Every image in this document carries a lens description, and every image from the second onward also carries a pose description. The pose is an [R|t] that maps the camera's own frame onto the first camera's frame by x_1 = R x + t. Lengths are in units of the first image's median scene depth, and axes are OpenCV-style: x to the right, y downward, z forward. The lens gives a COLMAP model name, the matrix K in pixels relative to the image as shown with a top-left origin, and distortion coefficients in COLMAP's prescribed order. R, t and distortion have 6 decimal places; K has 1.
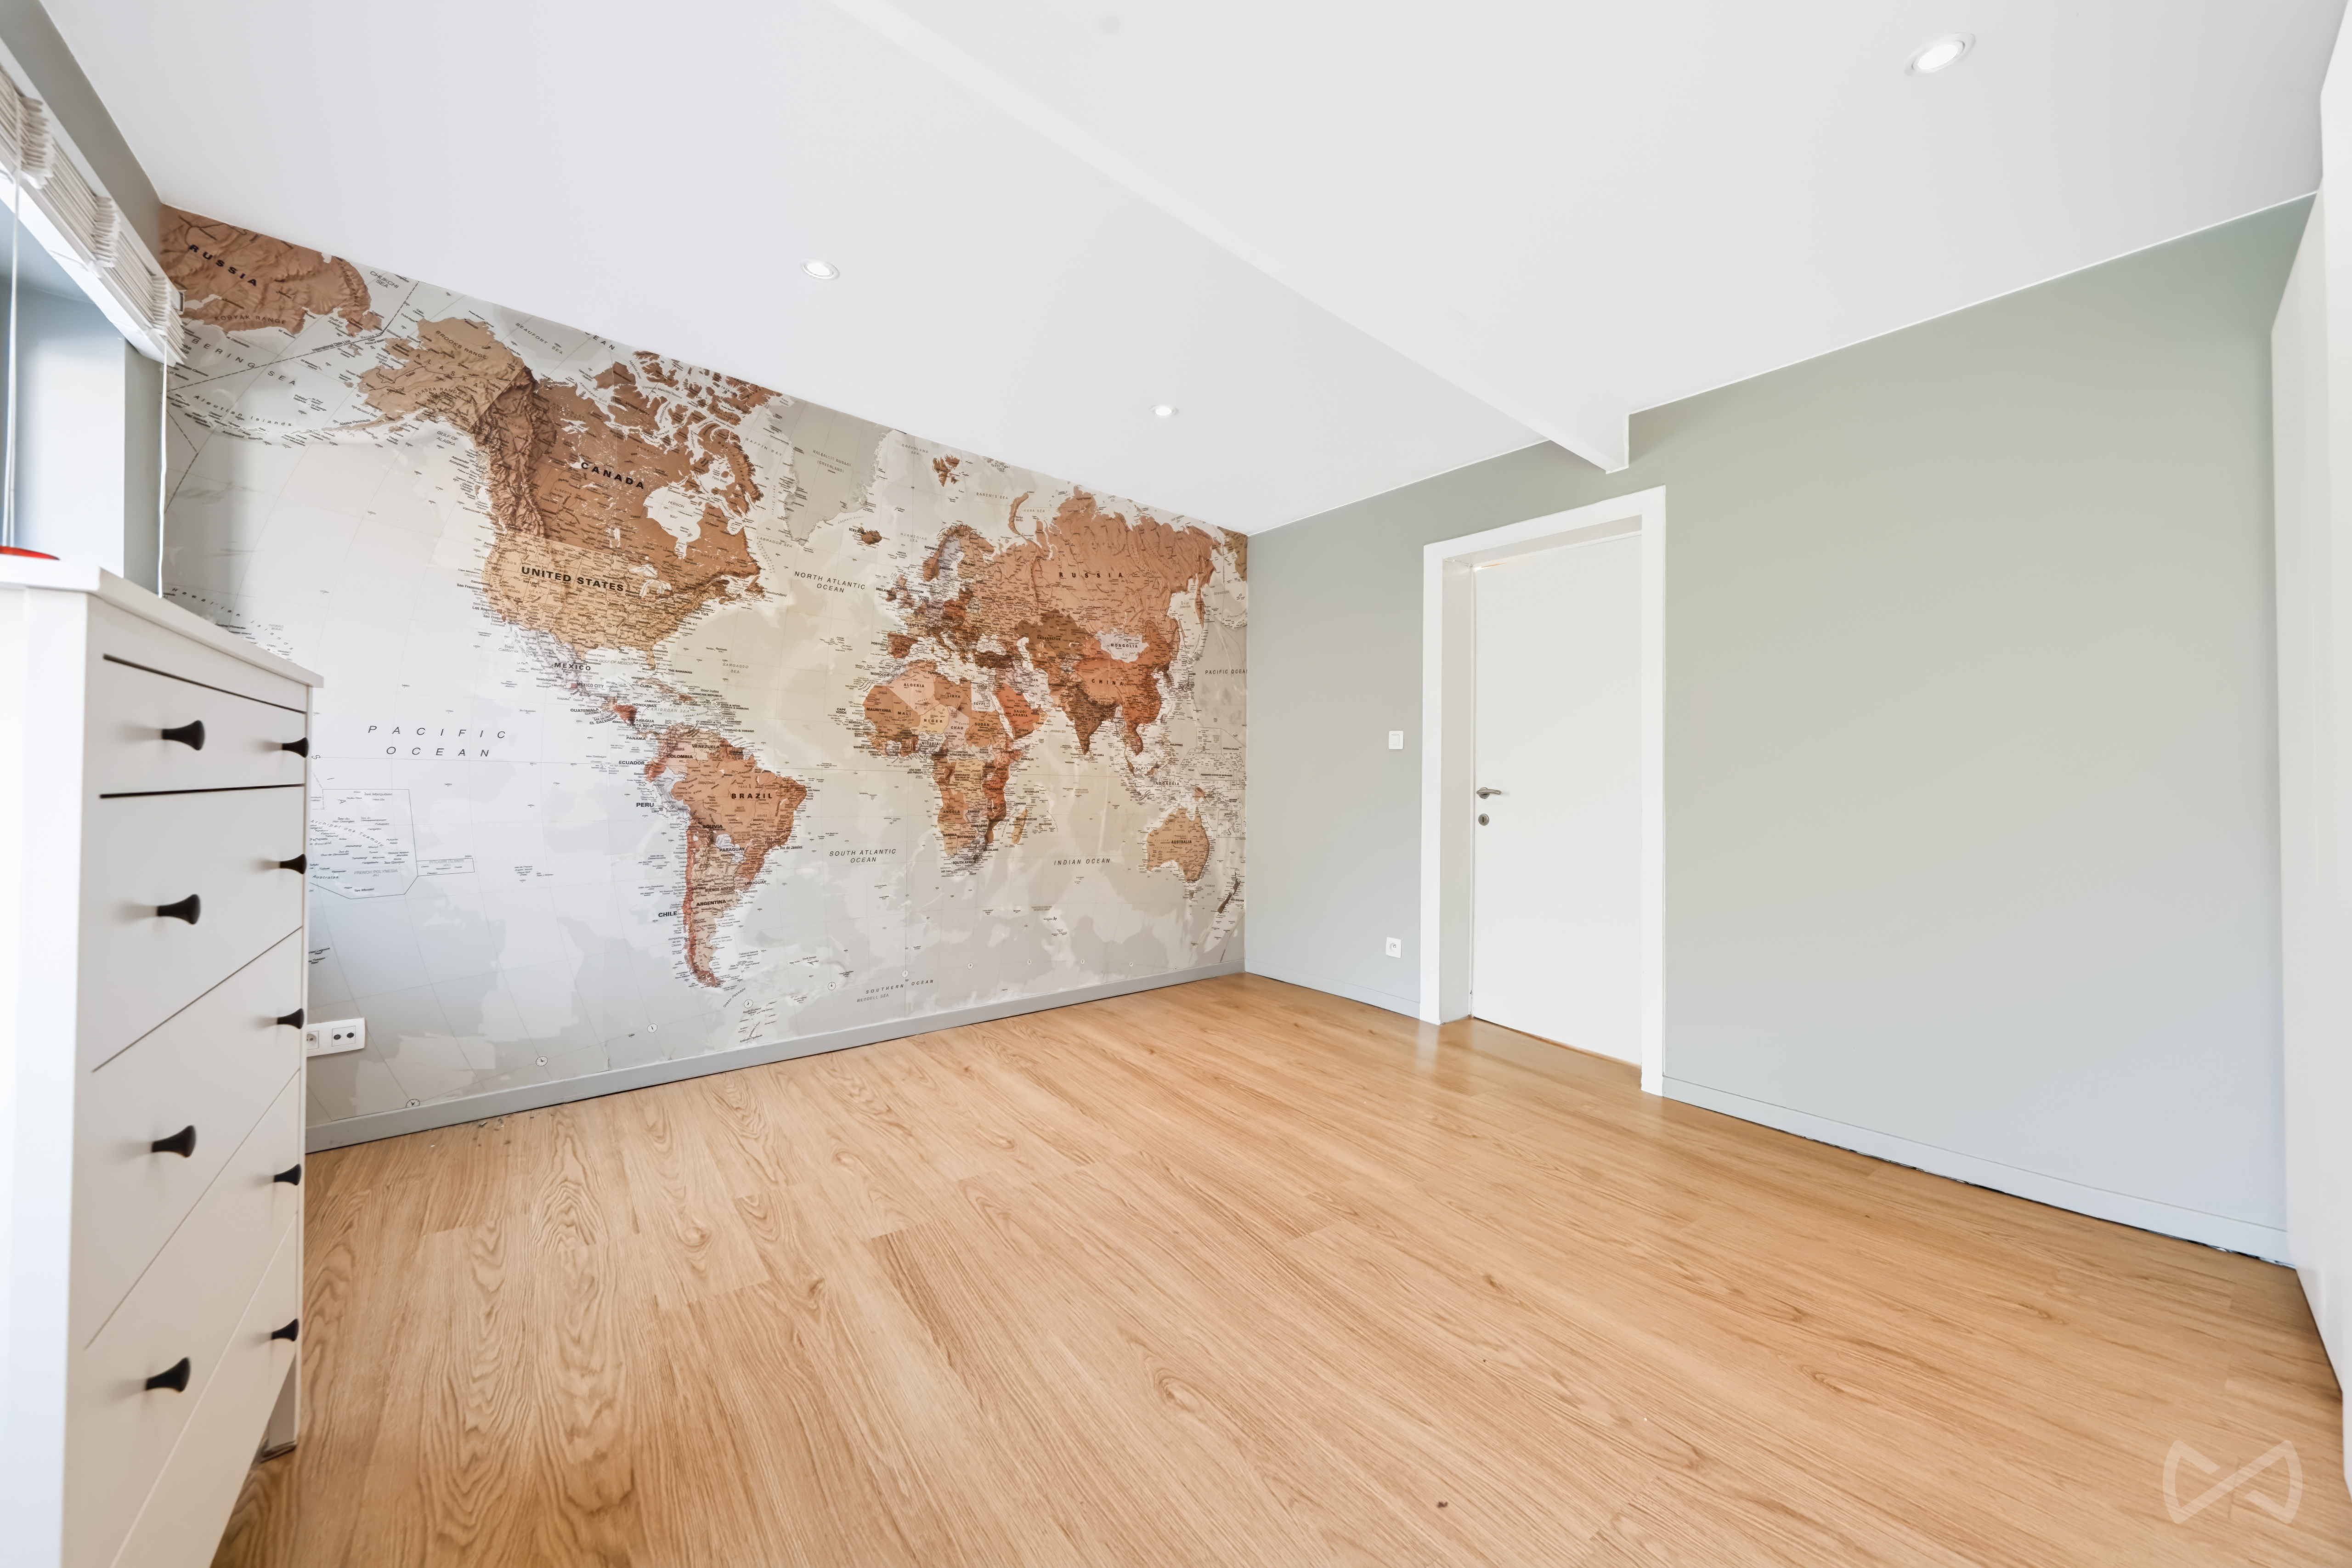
lens RADIAL K [[884.4, 0, 1177.2], [0, 884.4, 779.2], [0, 0, 1]] dist [0.002523, -0.000219]
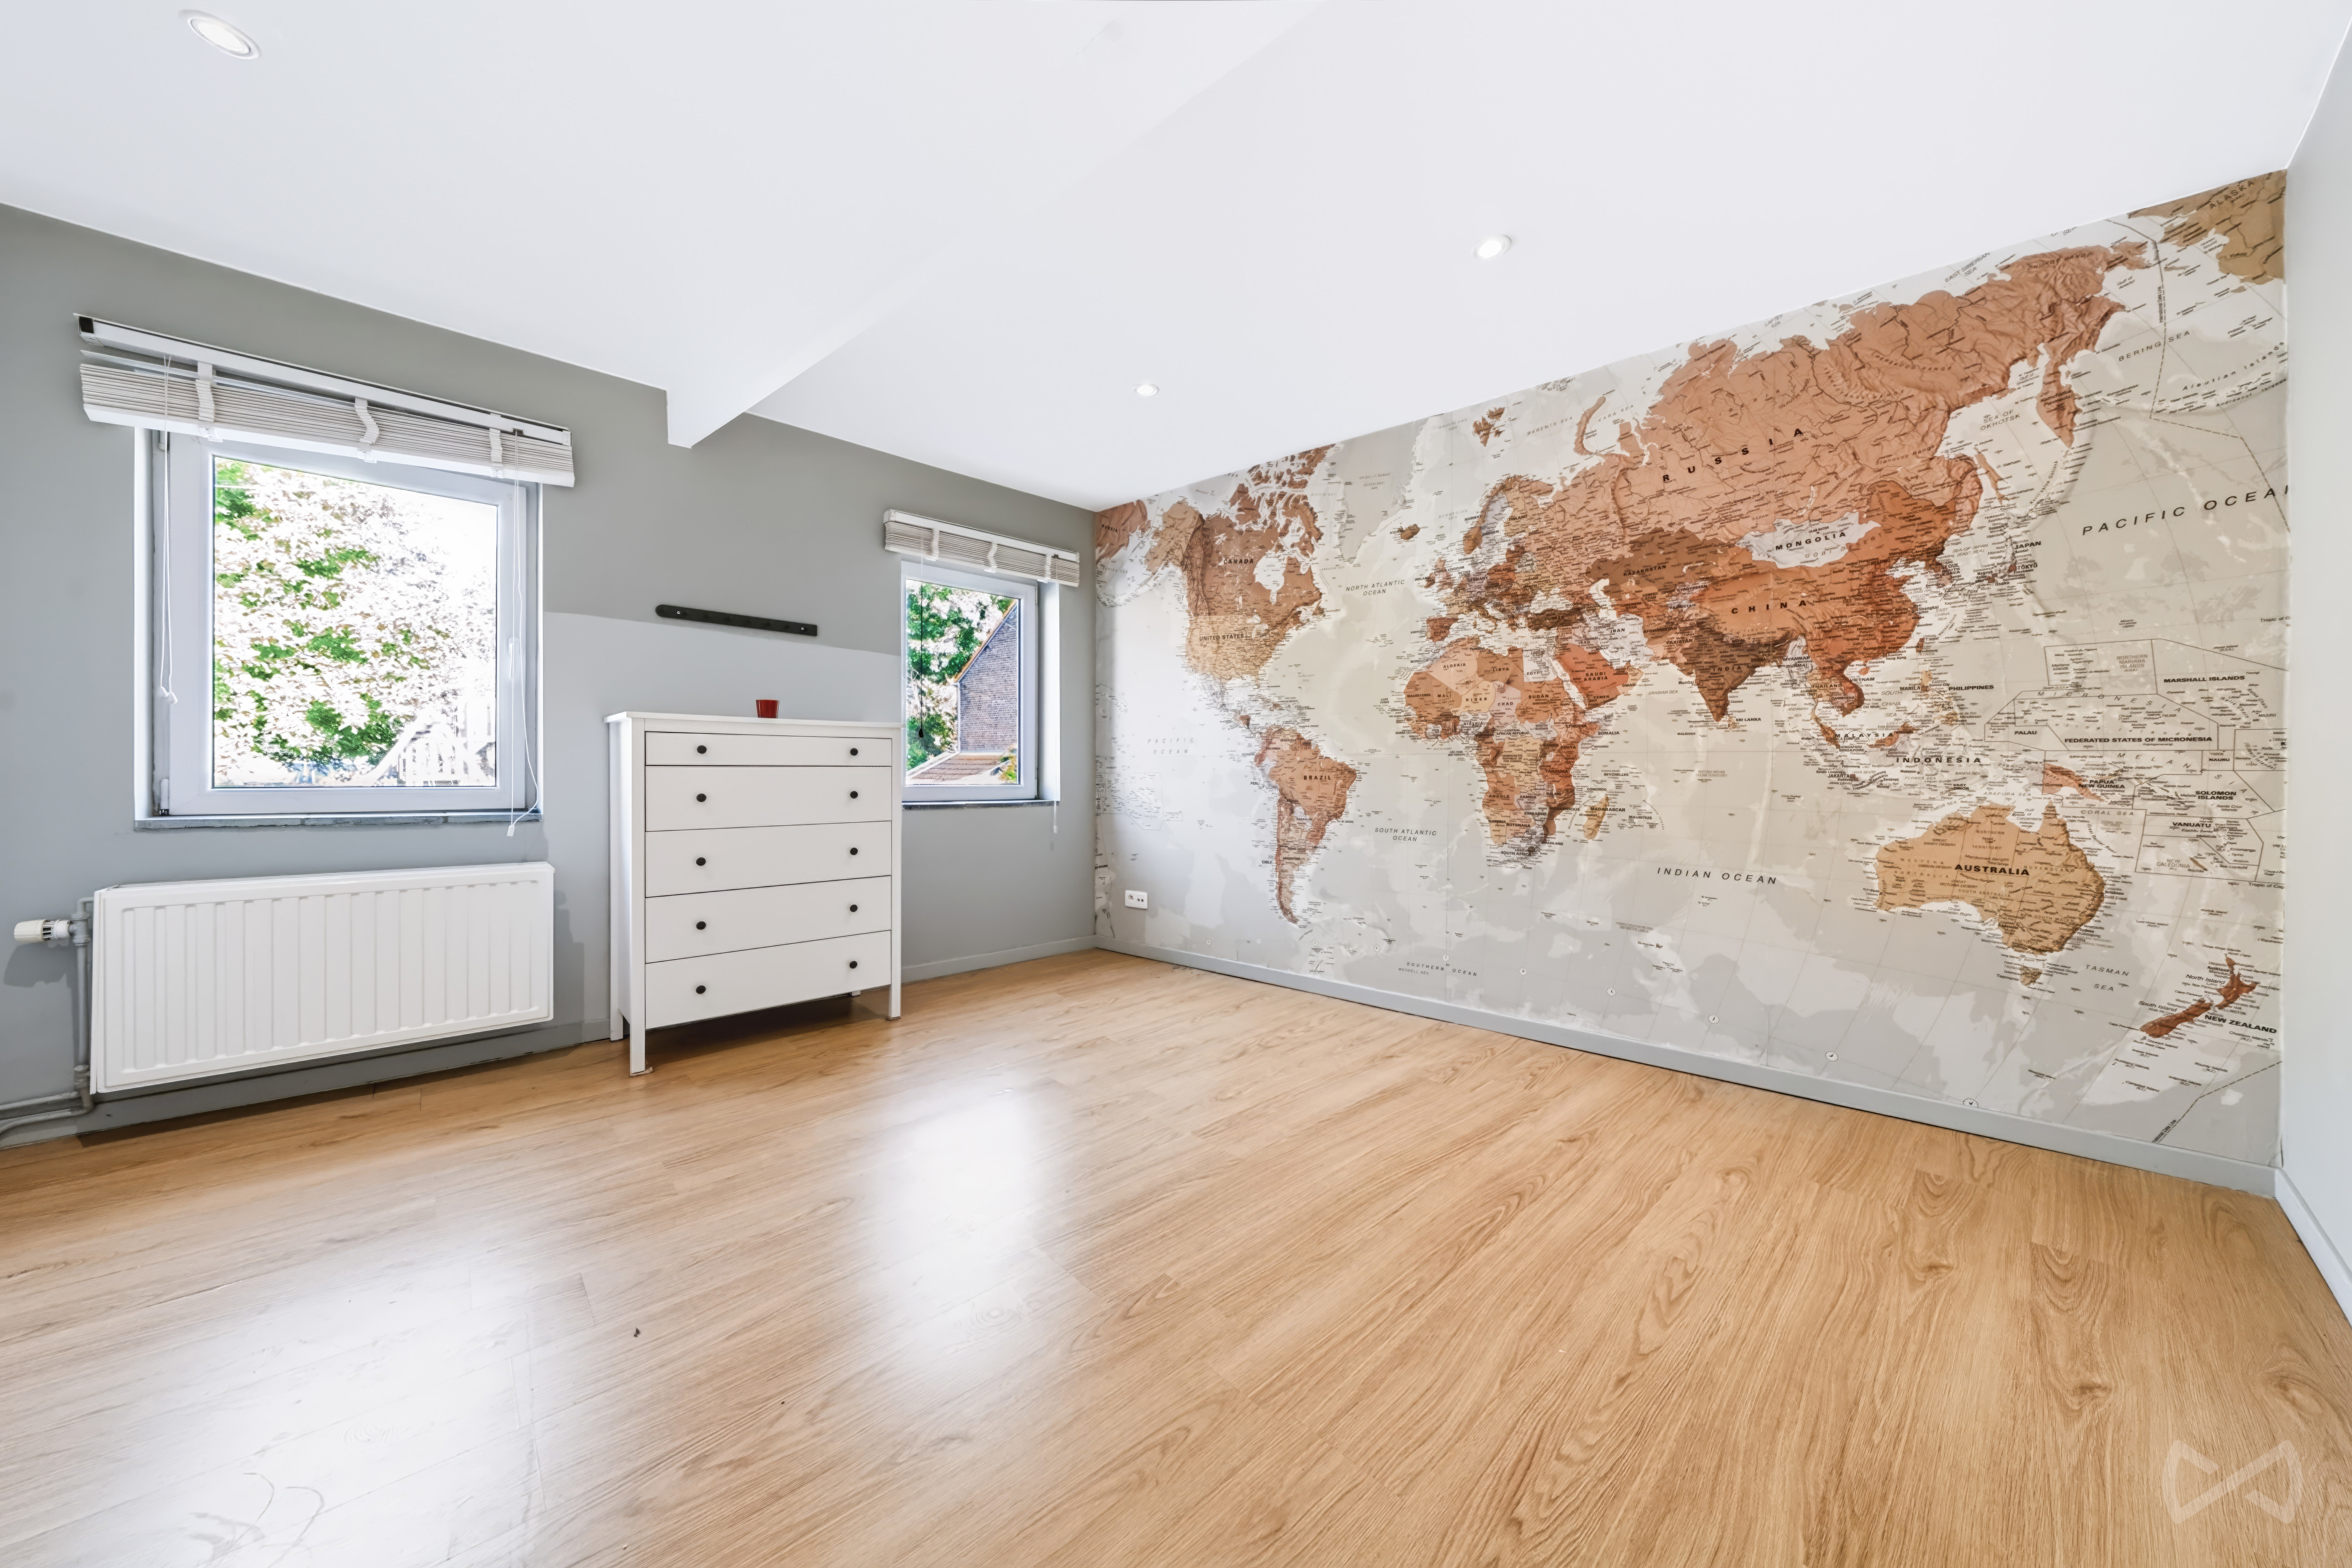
lens RADIAL K [[798.9, 0, 1177.0], [0, 798.9, 779.9], [0, 0, 1]] dist [-0.001264, -0.000507]
pose [[0.114983, -0.003087, -0.993363, 0.545805], [0.002714, 0.999992, -0.002793, 0.021967], [0.993364, -0.002375, 0.114990, 0.595738]]
